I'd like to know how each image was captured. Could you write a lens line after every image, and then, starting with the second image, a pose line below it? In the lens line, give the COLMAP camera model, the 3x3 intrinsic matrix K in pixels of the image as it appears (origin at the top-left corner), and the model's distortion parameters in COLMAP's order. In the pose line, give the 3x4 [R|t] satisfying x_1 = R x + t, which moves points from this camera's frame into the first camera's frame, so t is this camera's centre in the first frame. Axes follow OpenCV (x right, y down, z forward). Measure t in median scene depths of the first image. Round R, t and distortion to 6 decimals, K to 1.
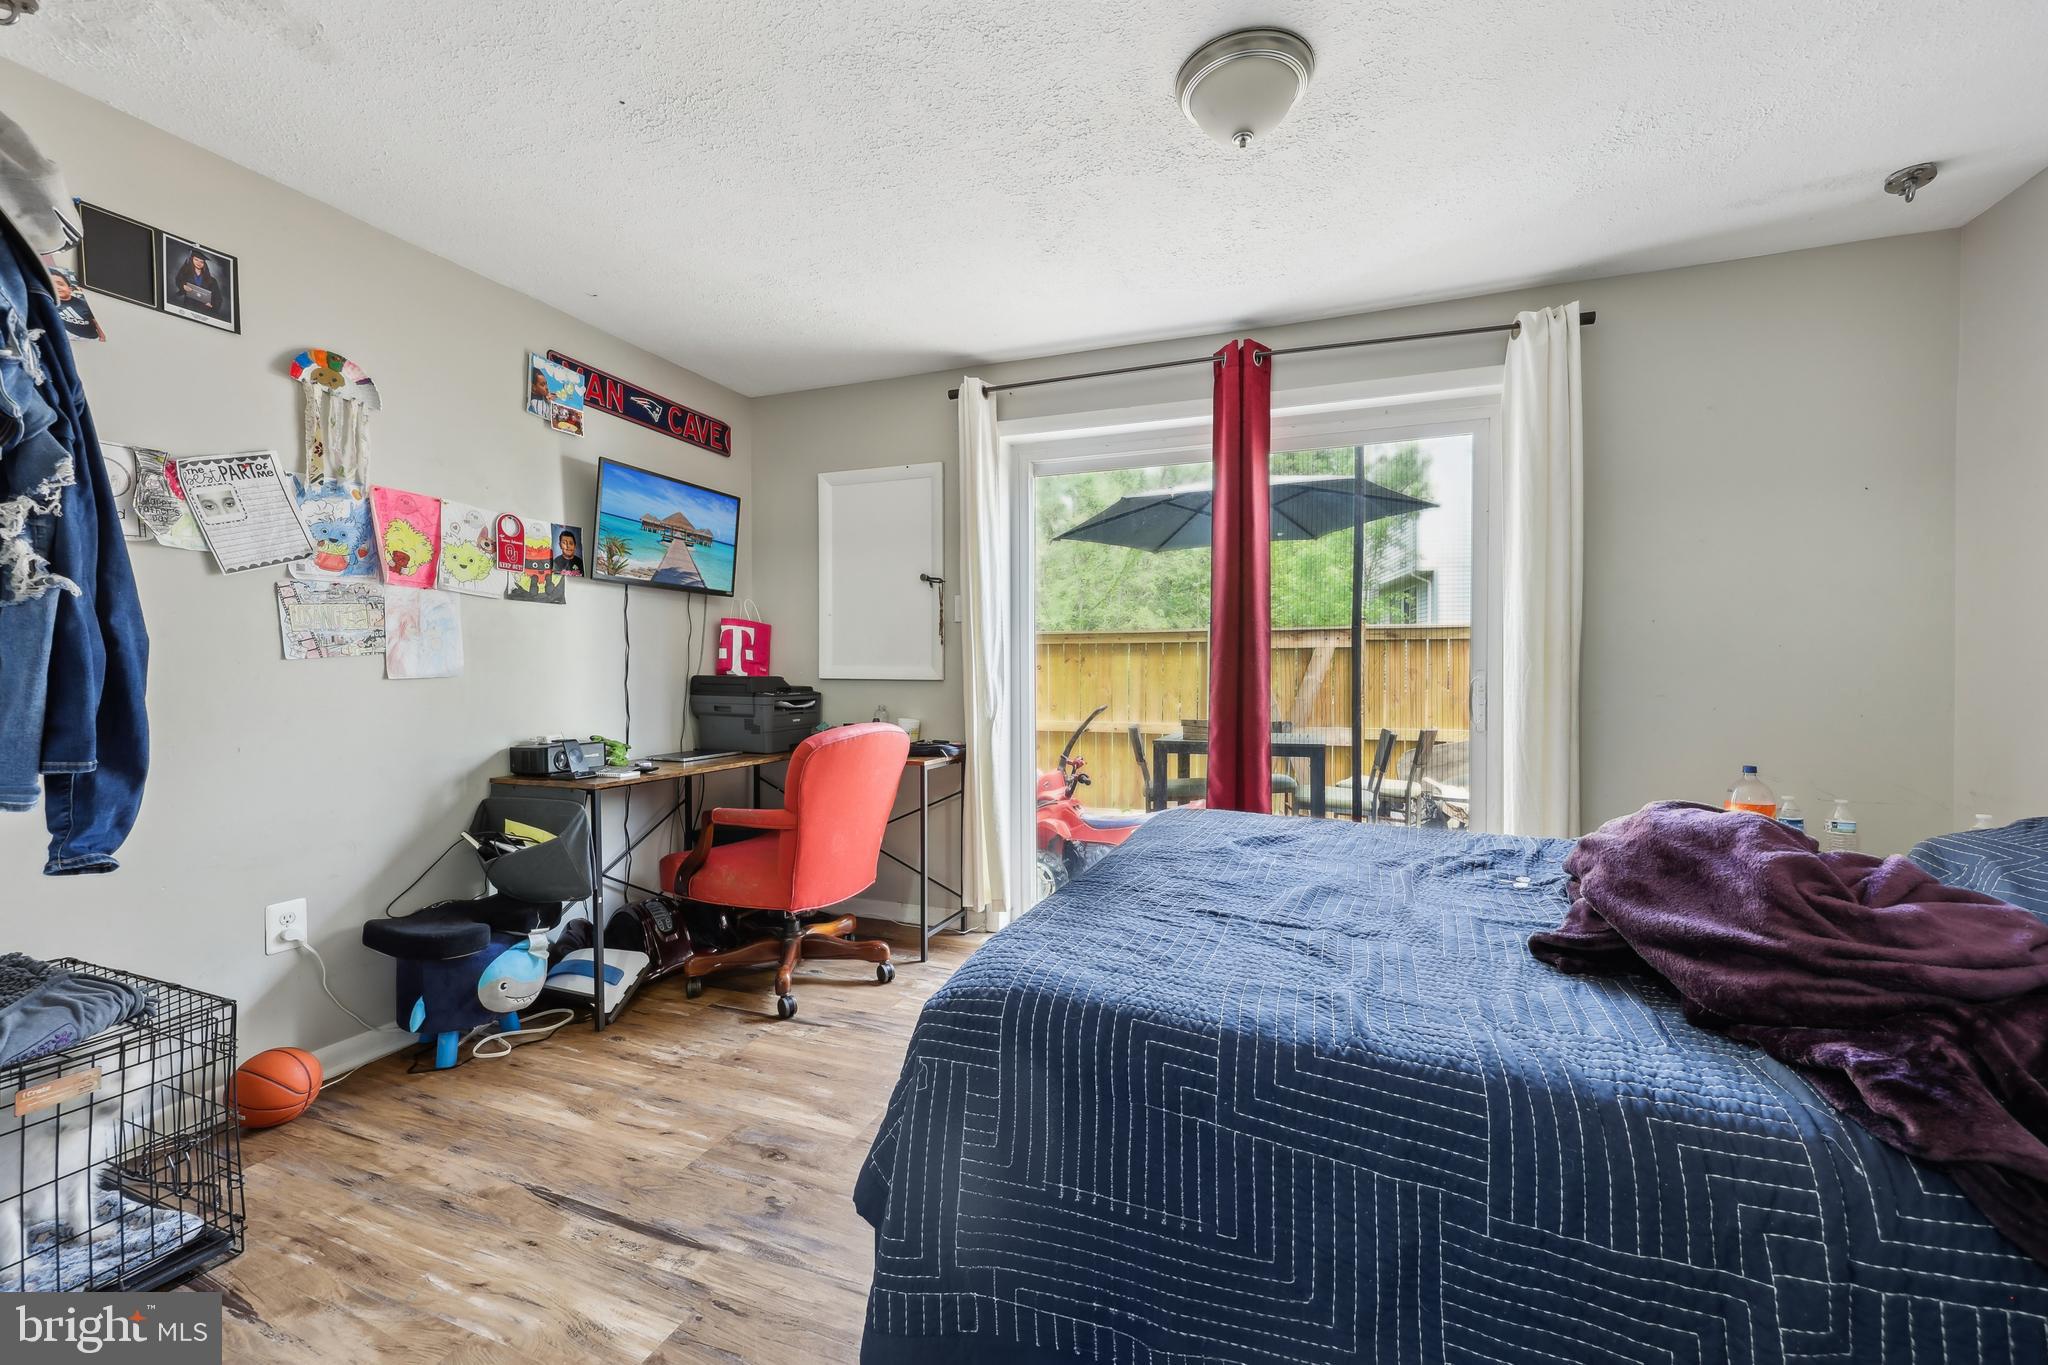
lens RADIAL K [[818.0, 0, 1024.0], [0, 818.0, 682.5], [0, 0, 1]] dist [0.000876, 0.000068]
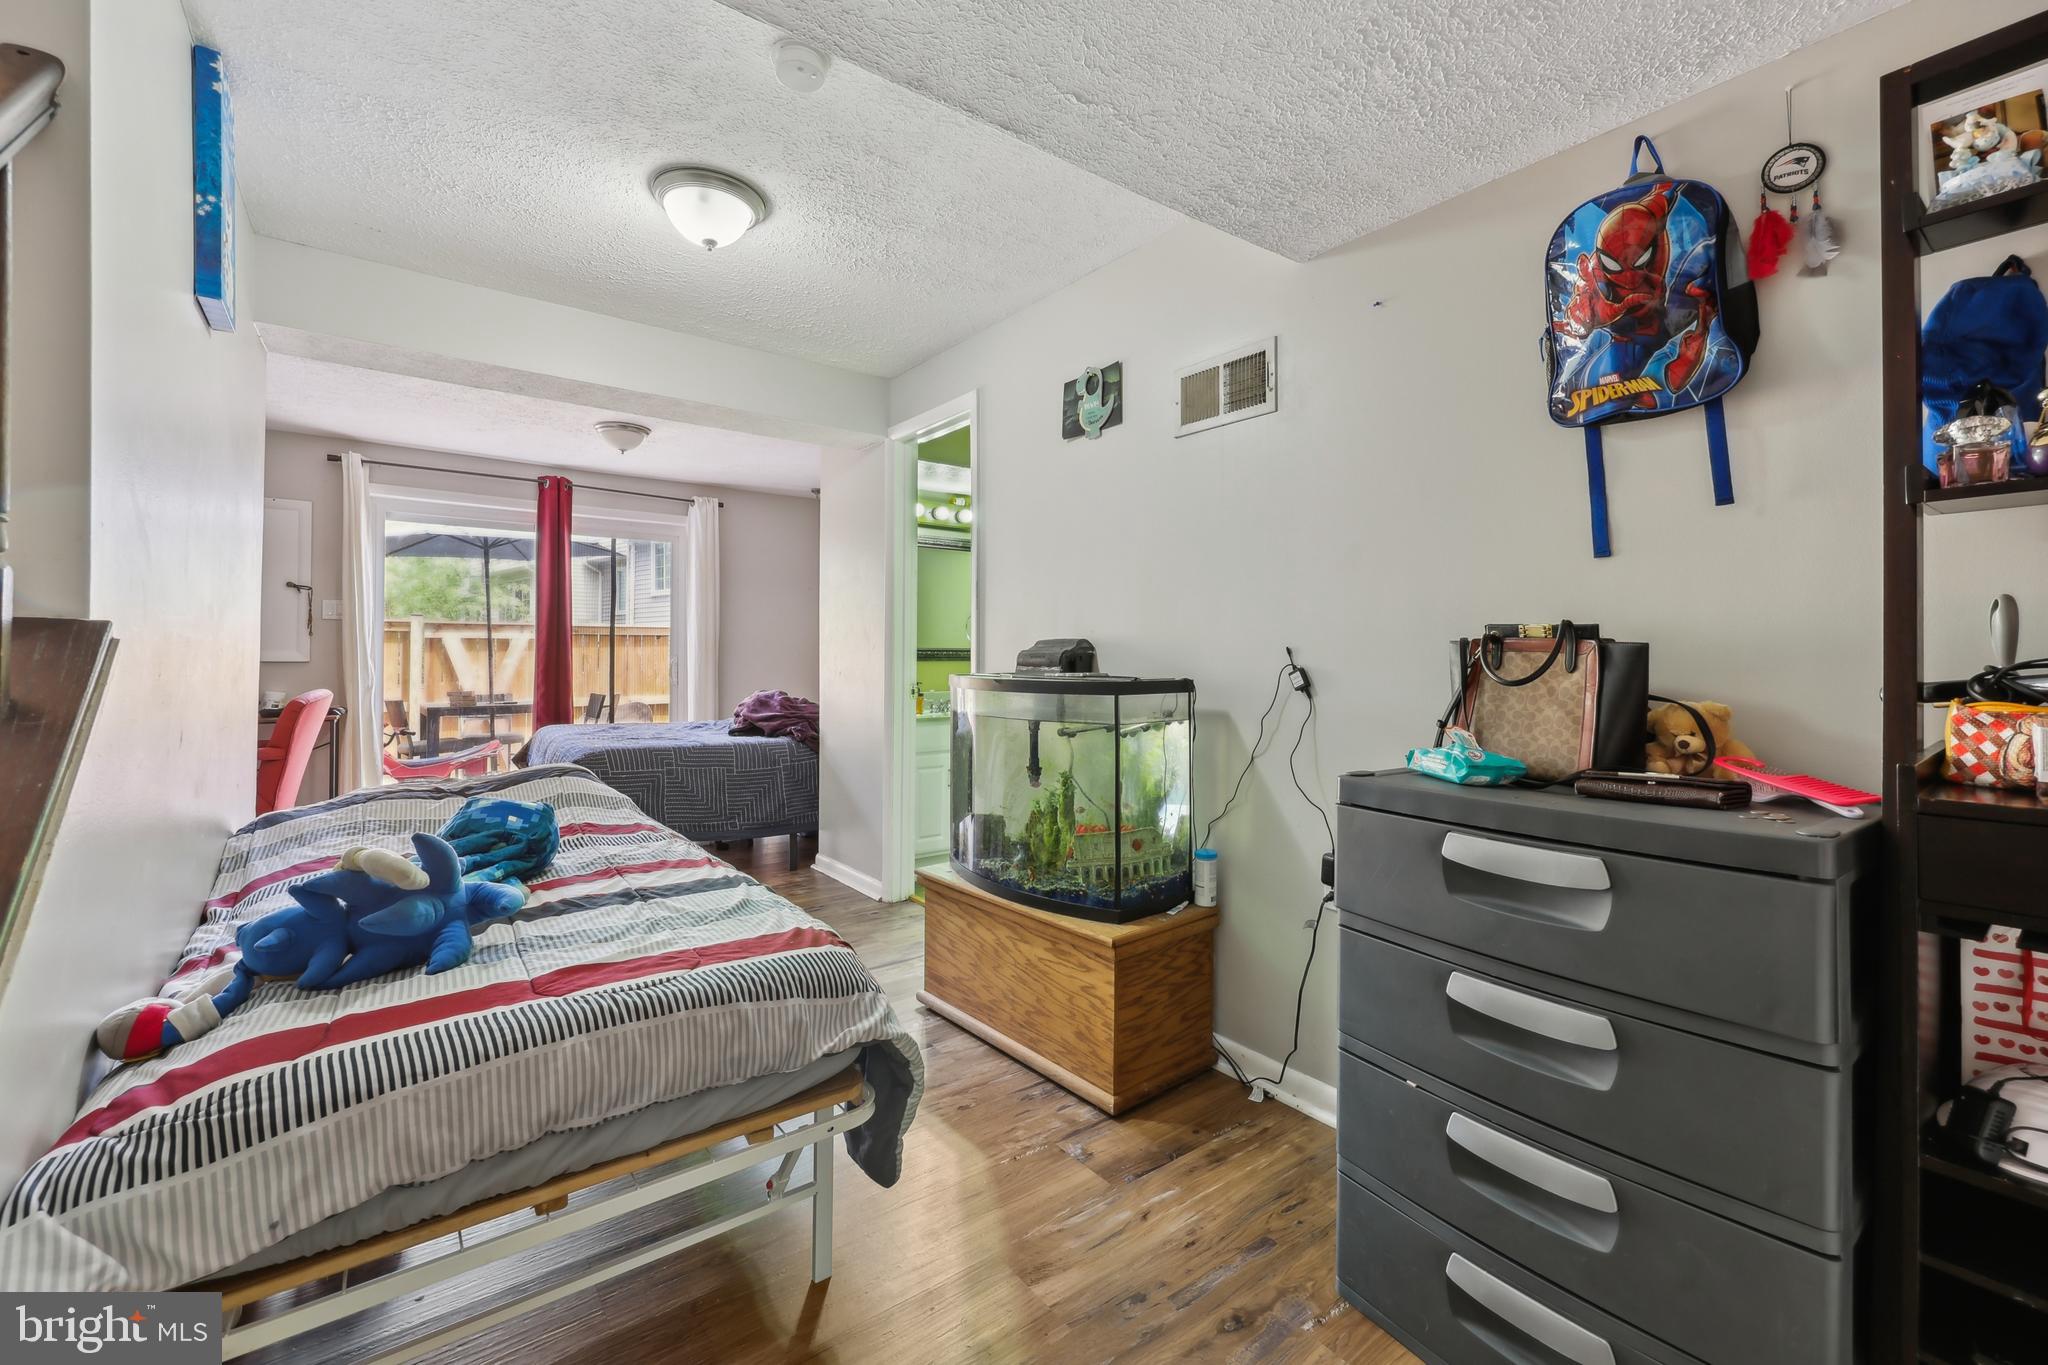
lens RADIAL K [[837.7, 0, 1026.0], [0, 837.7, 658.8], [0, 0, 1]] dist [0.001595, 0.000215]
pose [[0.527520, 0.004550, 0.849530, -0.762948], [0.009213, 0.999896, -0.011076, 0.021446], [-0.849492, 0.013669, 0.527424, -0.859927]]
